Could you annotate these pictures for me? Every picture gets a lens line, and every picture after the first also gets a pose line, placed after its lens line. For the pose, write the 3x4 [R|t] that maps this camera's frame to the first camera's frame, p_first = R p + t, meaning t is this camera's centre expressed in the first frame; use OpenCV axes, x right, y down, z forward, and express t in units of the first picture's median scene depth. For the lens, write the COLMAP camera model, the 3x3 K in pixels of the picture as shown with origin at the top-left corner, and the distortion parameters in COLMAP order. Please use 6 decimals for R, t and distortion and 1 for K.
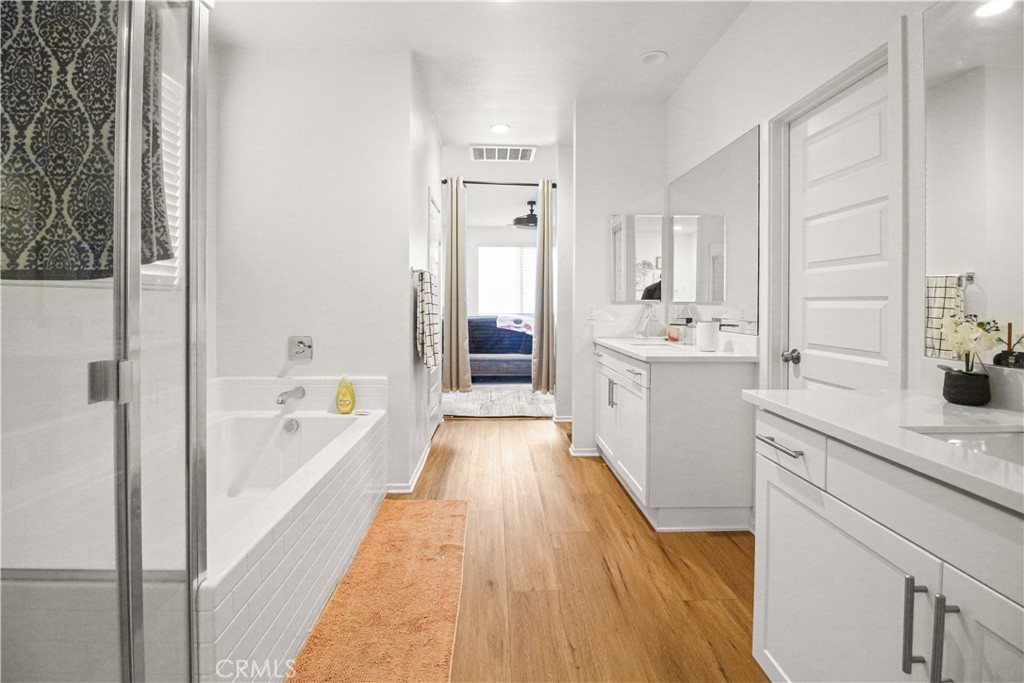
lens RADIAL K [[494.9, 0, 513.1], [0, 494.9, 311.0], [0, 0, 1]] dist [-0.000666, -0.000449]
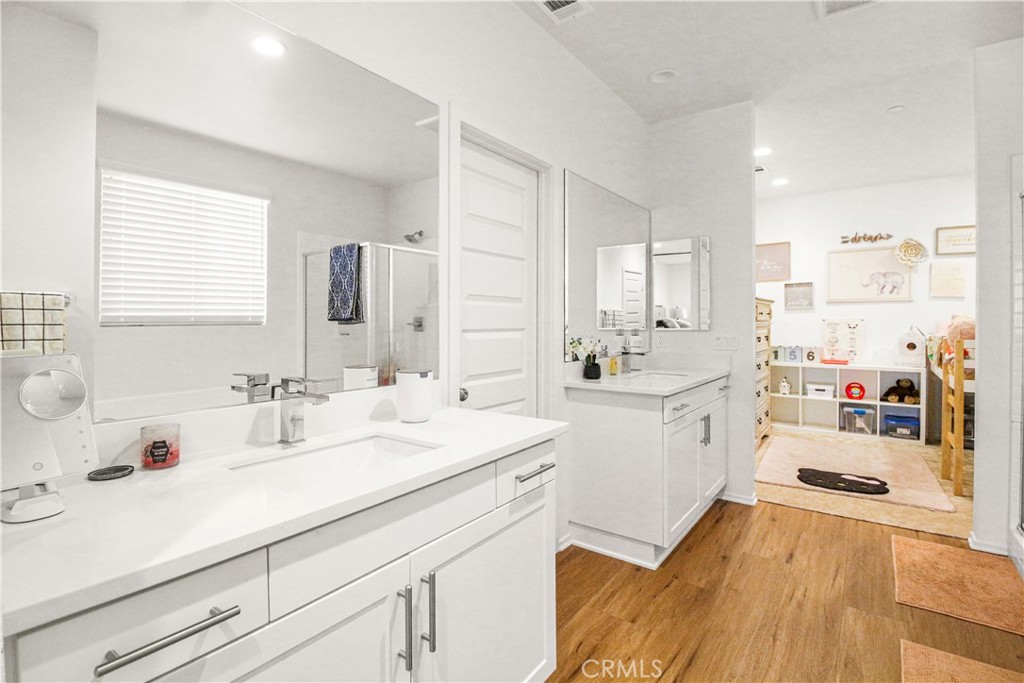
lens RADIAL K [[494.9, 0, 513.1], [0, 494.9, 311.0], [0, 0, 1]] dist [-0.000666, -0.000449]
pose [[-0.787095, 0.002021, 0.616828, -0.097226], [0.005477, 0.999978, 0.003713, -0.075317], [-0.616807, 0.006301, -0.787089, 1.916192]]
